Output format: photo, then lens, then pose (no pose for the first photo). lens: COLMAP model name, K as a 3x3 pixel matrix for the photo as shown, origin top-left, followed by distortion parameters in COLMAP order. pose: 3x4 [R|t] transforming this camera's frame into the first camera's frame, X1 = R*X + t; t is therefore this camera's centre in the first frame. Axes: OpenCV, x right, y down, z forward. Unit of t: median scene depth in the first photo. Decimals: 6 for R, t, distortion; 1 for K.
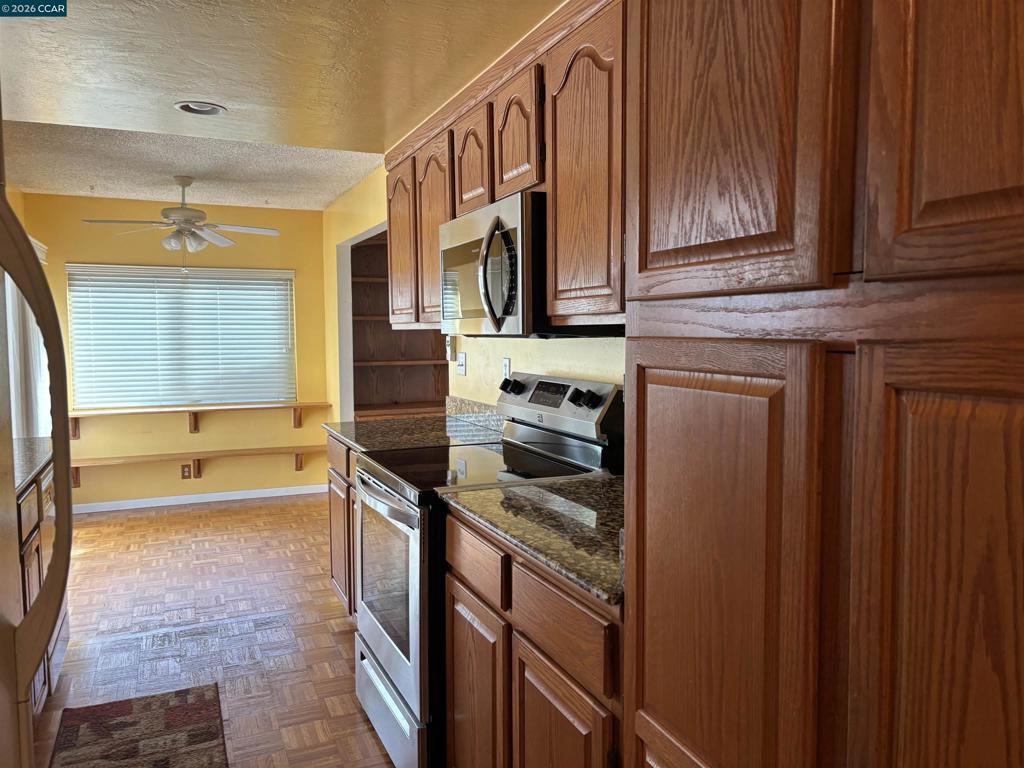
lens RADIAL K [[775.0, 0, 519.3], [0, 775.0, 378.5], [0, 0, 1]] dist [0.057445, -0.063364]
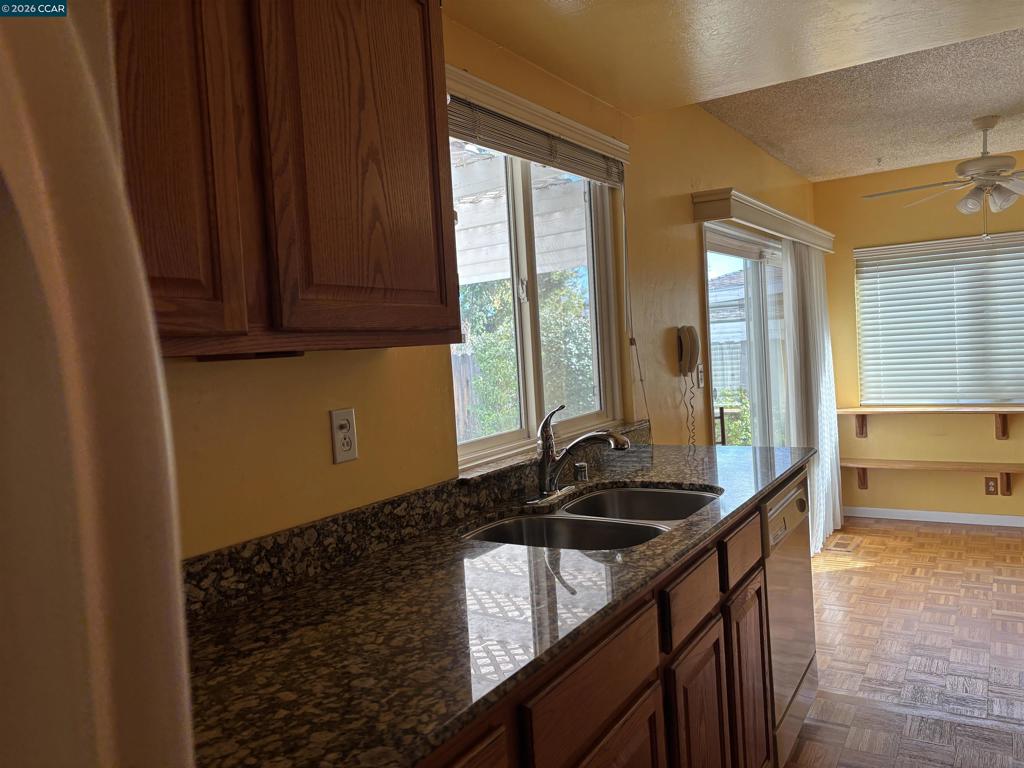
lens RADIAL K [[775.0, 0, 511.0], [0, 775.0, 387.1], [0, 0, 1]] dist [0.057445, -0.063364]
pose [[0.564442, 0.015153, -0.825333, -0.042077], [0.007569, 0.999694, 0.023531, -0.008927], [0.825438, -0.019529, 0.564155, 0.154624]]
